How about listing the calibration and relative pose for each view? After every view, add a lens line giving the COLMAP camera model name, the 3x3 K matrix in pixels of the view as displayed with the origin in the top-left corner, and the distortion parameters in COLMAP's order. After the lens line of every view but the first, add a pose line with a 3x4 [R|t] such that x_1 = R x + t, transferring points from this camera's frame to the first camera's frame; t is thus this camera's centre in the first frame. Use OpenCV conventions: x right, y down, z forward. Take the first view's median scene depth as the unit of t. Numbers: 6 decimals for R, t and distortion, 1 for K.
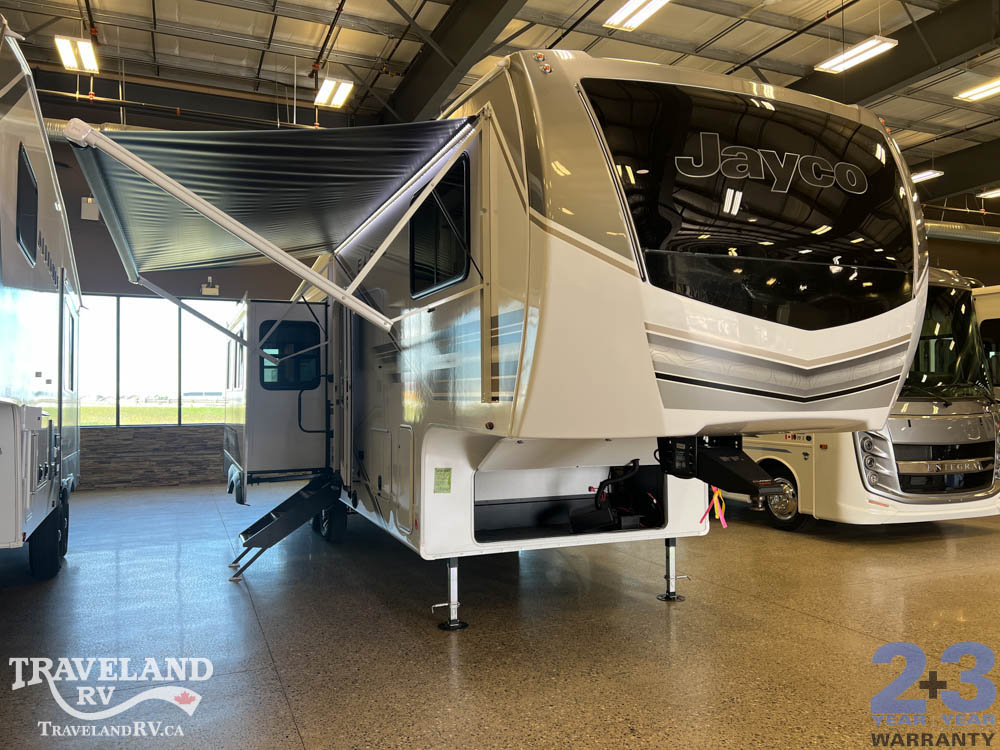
lens RADIAL K [[754.8, 0, 505.5], [0, 754.8, 371.9], [0, 0, 1]] dist [0.011427, -0.010808]
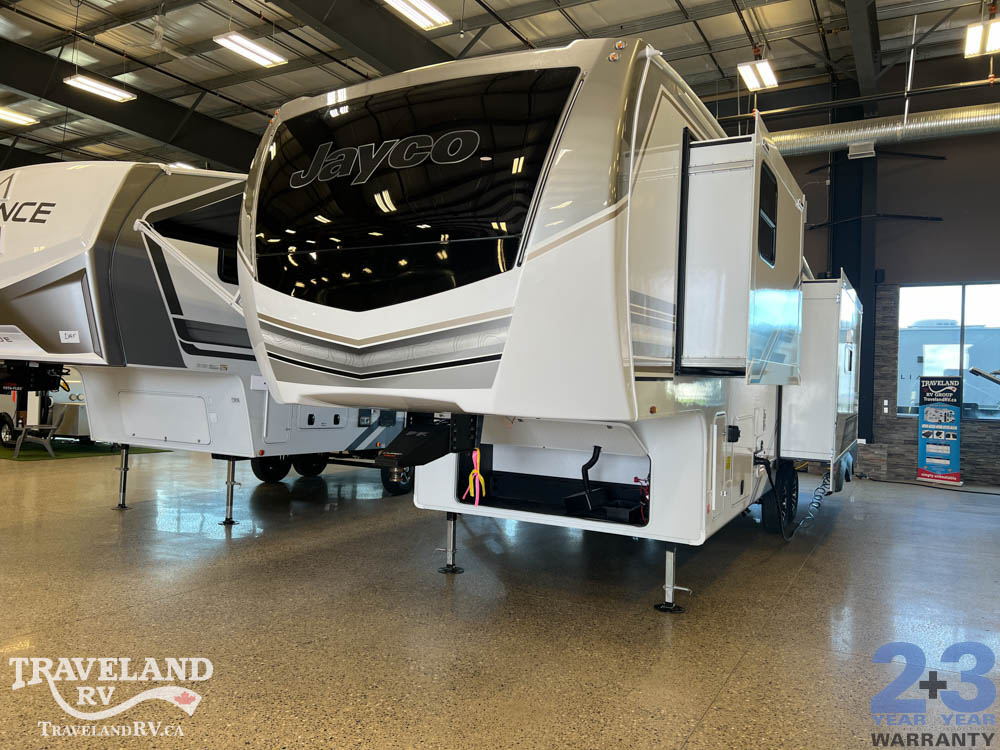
lens RADIAL K [[754.8, 0, 505.7], [0, 754.8, 376.8], [0, 0, 1]] dist [0.011427, -0.010808]
pose [[0.621067, 0.017653, -0.783558, 0.898840], [-0.005824, 0.999823, 0.017909, 0.010834], [0.783736, -0.006560, 0.621060, 0.331642]]
